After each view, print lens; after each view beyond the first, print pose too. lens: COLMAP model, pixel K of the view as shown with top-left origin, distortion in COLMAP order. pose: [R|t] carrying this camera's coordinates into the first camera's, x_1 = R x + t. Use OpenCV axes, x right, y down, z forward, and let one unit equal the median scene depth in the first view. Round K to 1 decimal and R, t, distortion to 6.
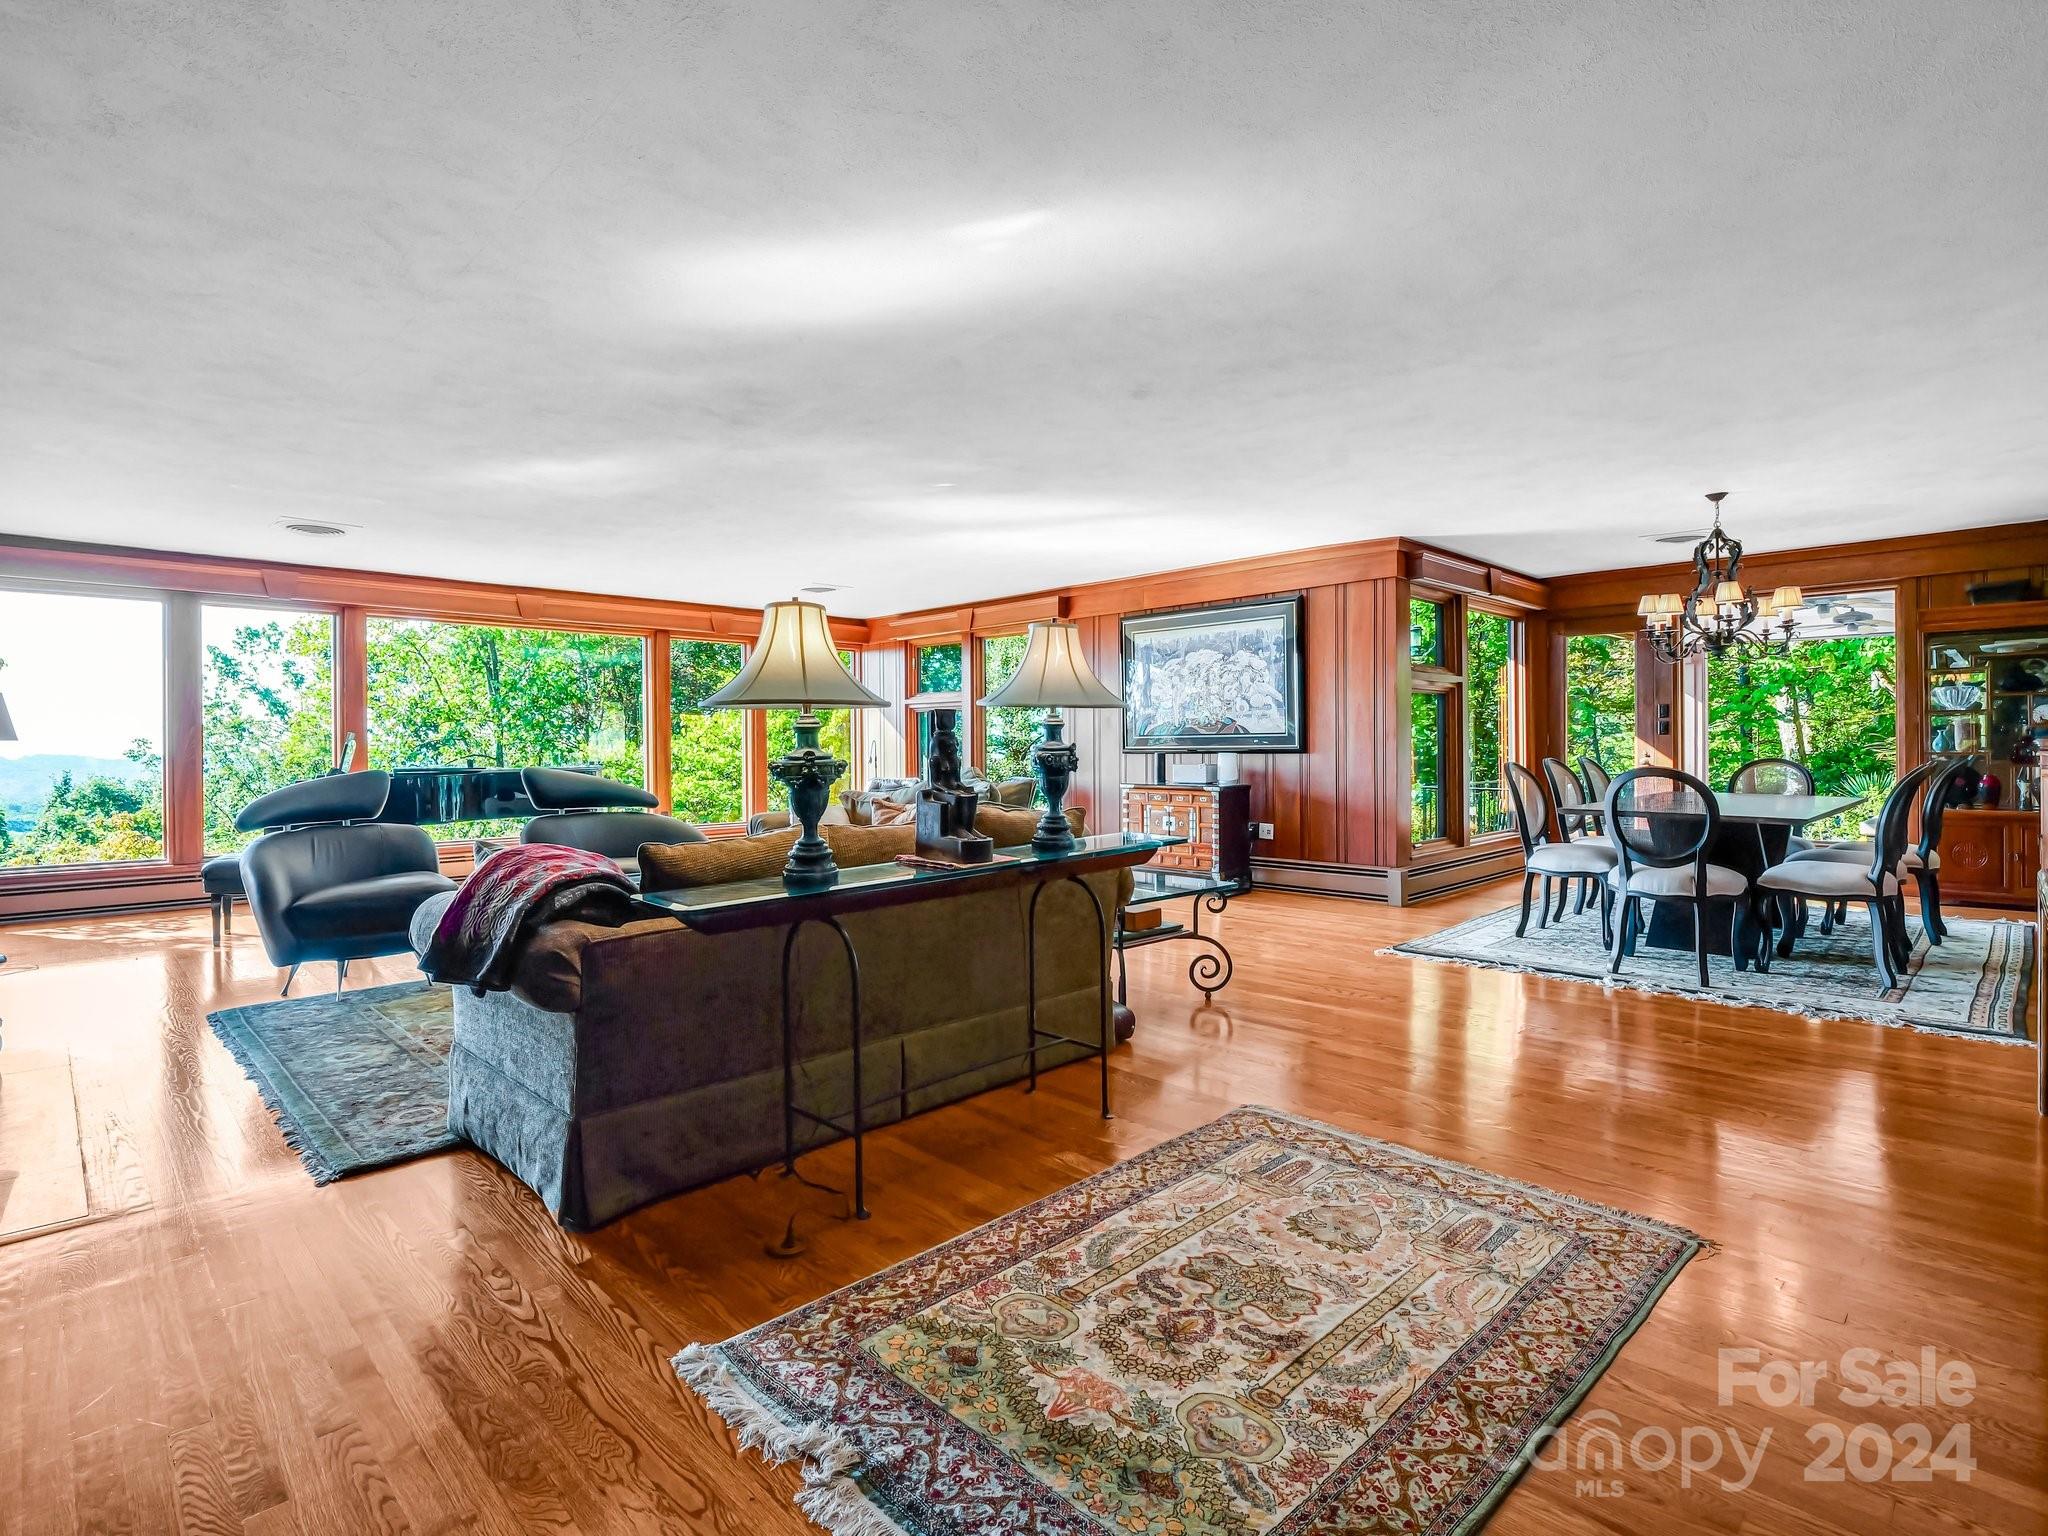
lens RADIAL K [[1028.4, 0, 1024.0], [0, 1028.4, 768.0], [0, 0, 1]] dist [-0.023991, -0.000152]
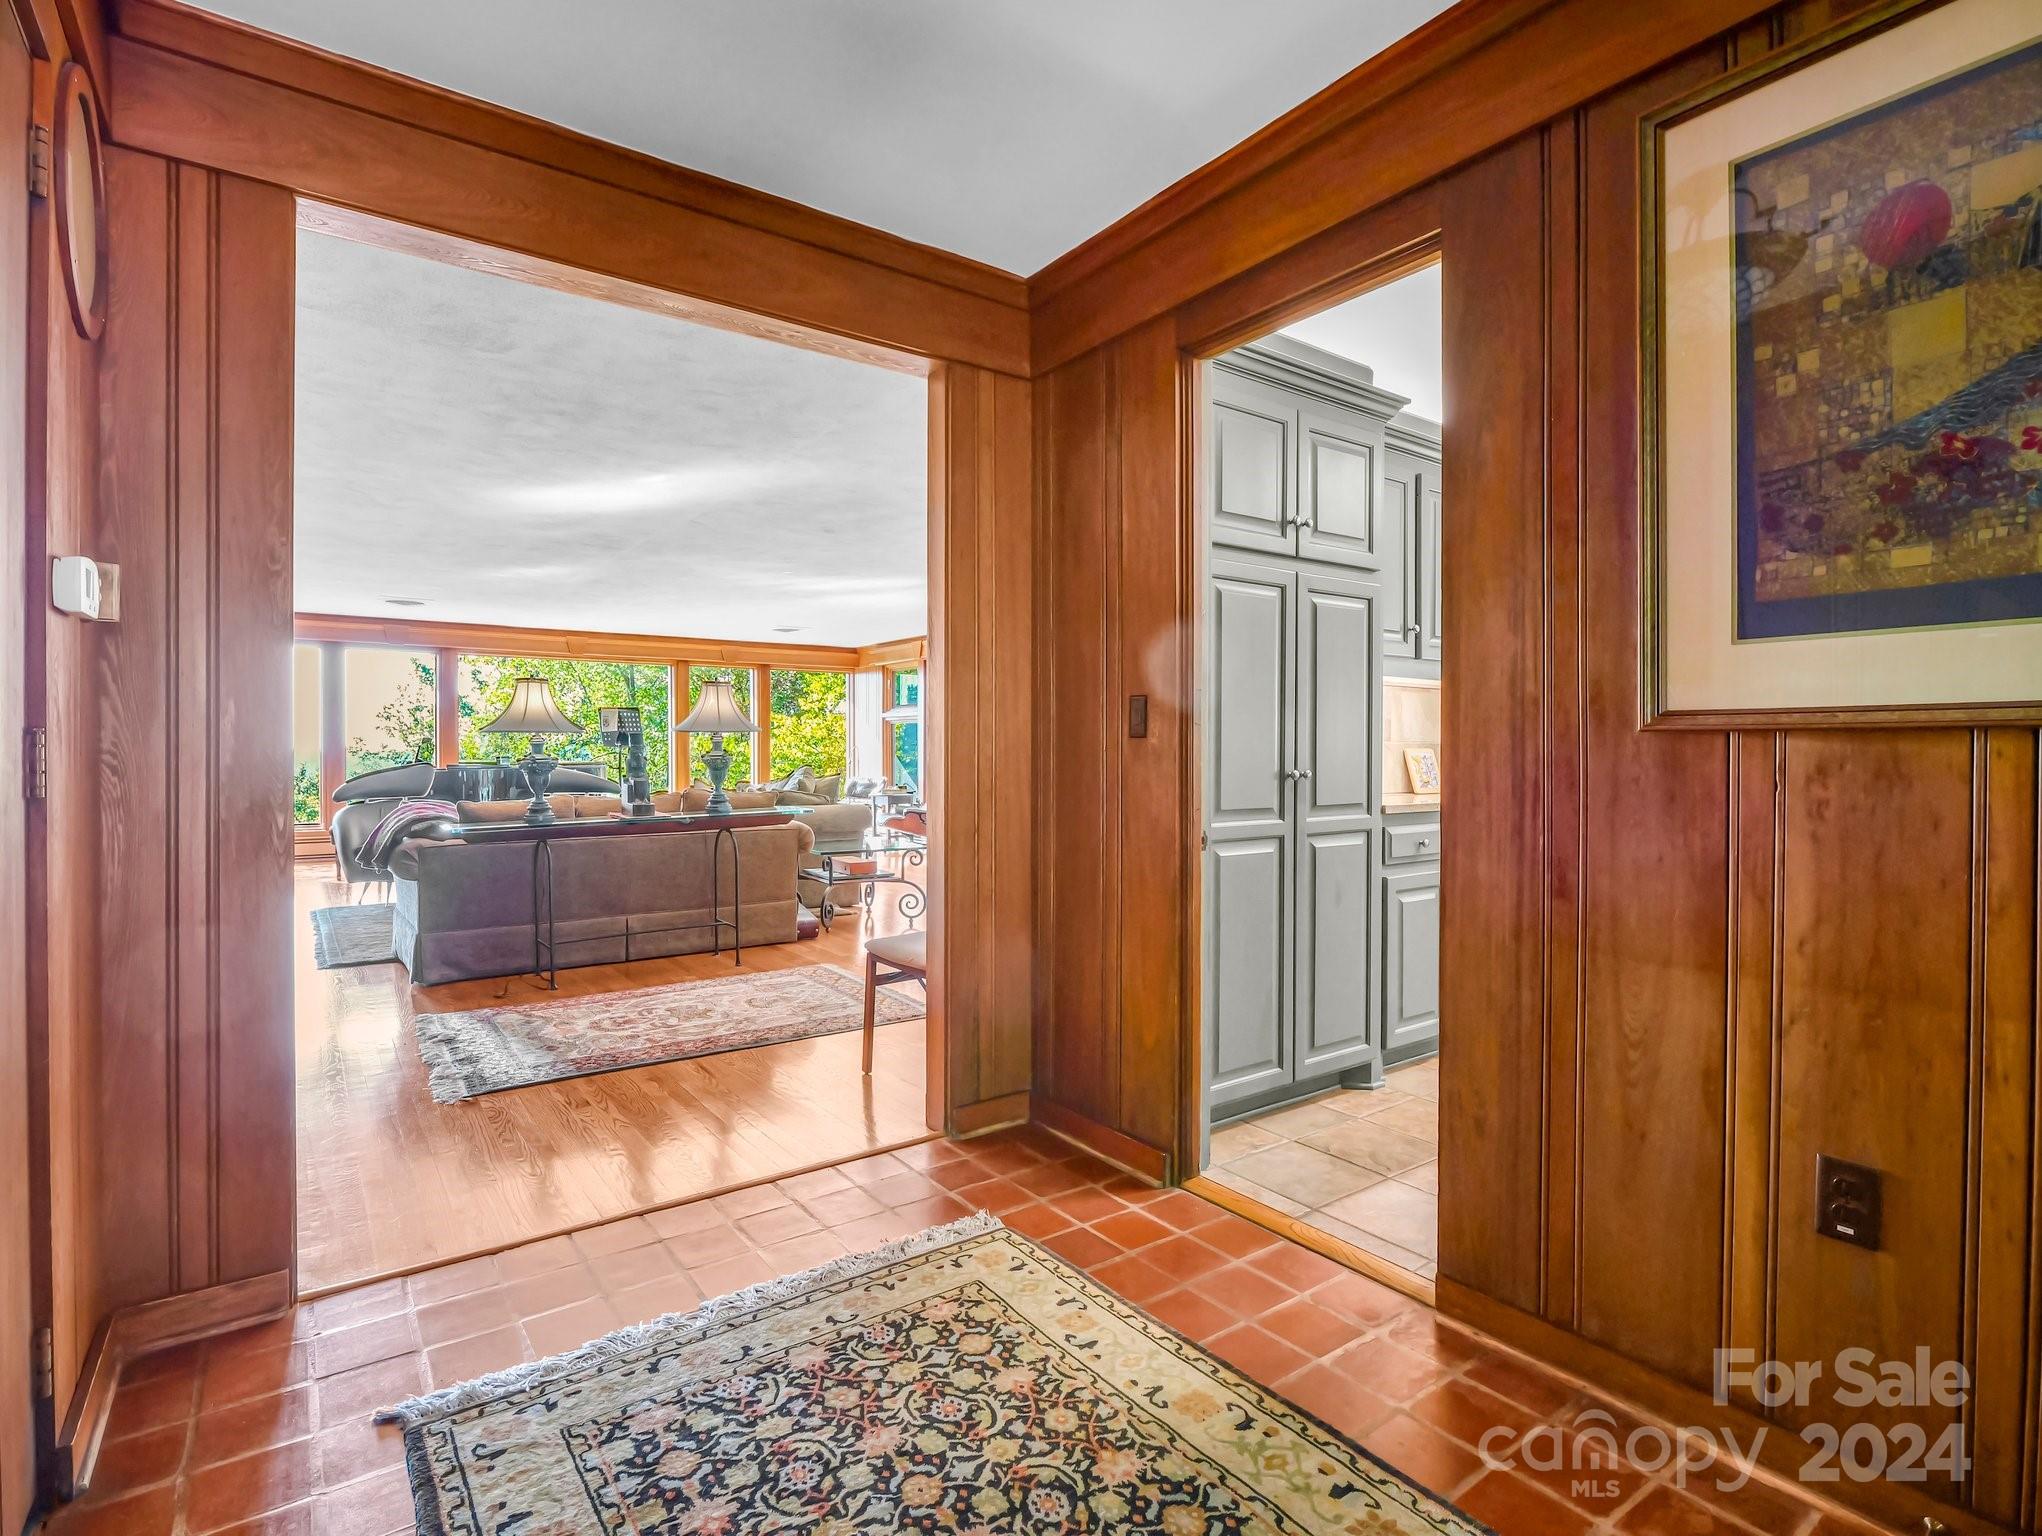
lens RADIAL K [[1013.8, 0, 1021.0], [0, 1013.8, 768.0], [0, 0, 1]] dist [-0.028117, -0.000050]
pose [[0.990348, 0.008314, -0.138354, 0.369670], [-0.008858, 0.999955, -0.003312, 0.001901], [0.138321, 0.004505, 0.990377, -0.298452]]
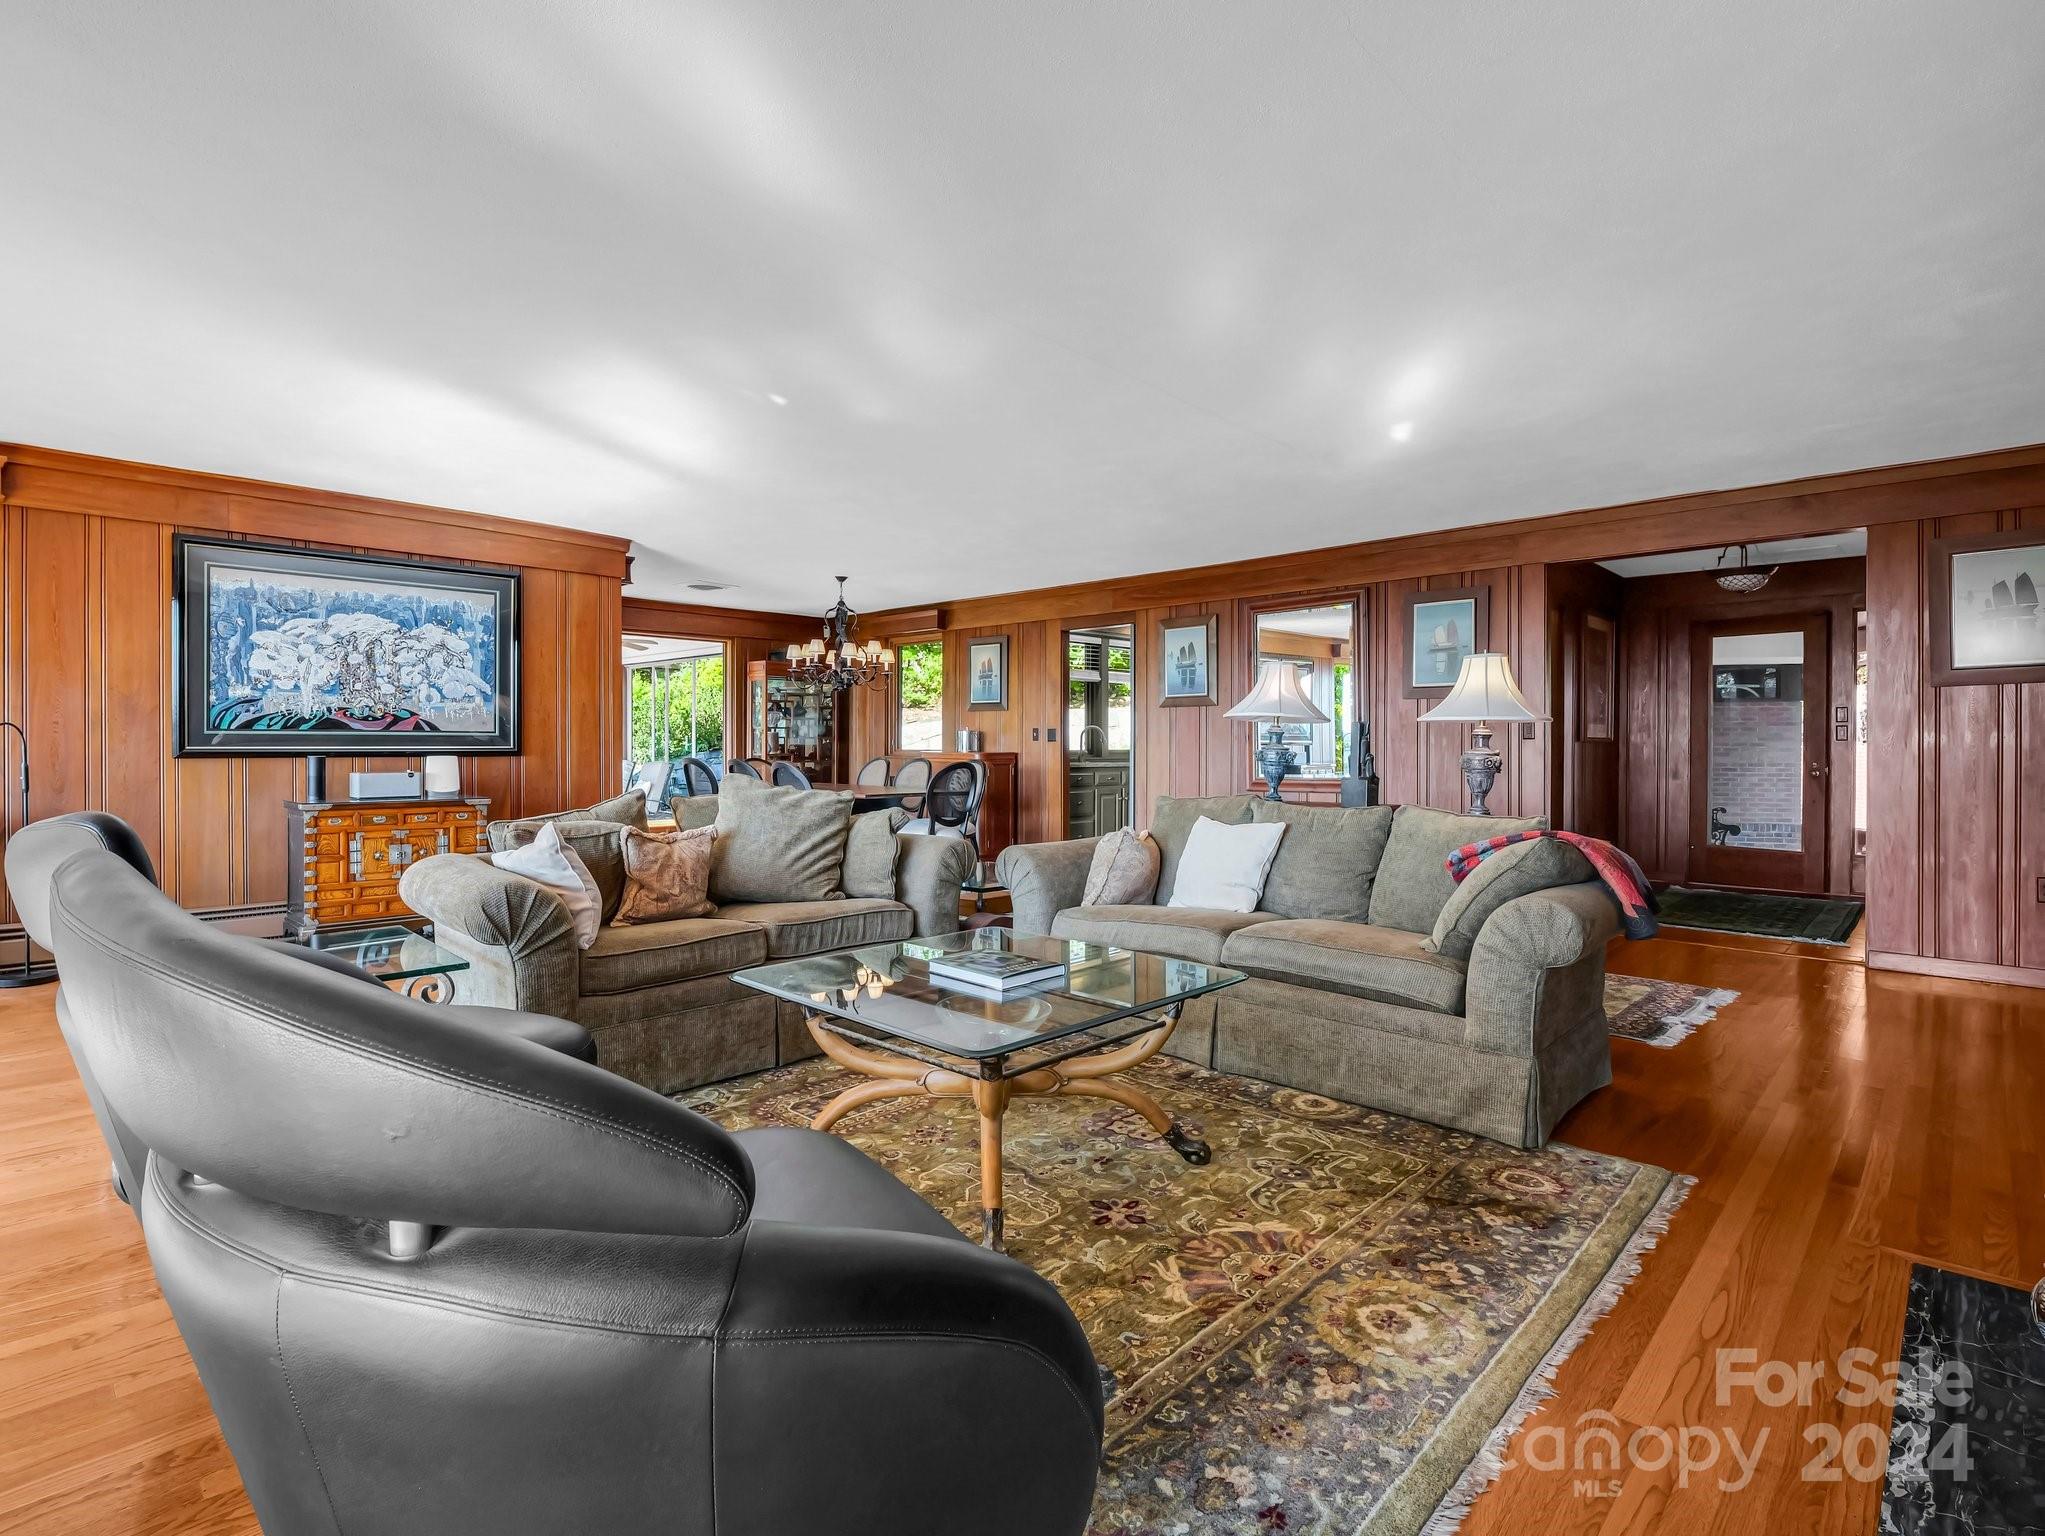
lens RADIAL K [[1016.3, 0, 1019.4], [0, 1016.3, 761.1], [0, 0, 1]] dist [-0.013779, -0.000378]
pose [[-0.037729, -0.007580, 0.999259, -0.575207], [0.019641, 0.999772, 0.008325, -0.008269], [-0.999095, 0.019941, -0.037572, 0.588051]]
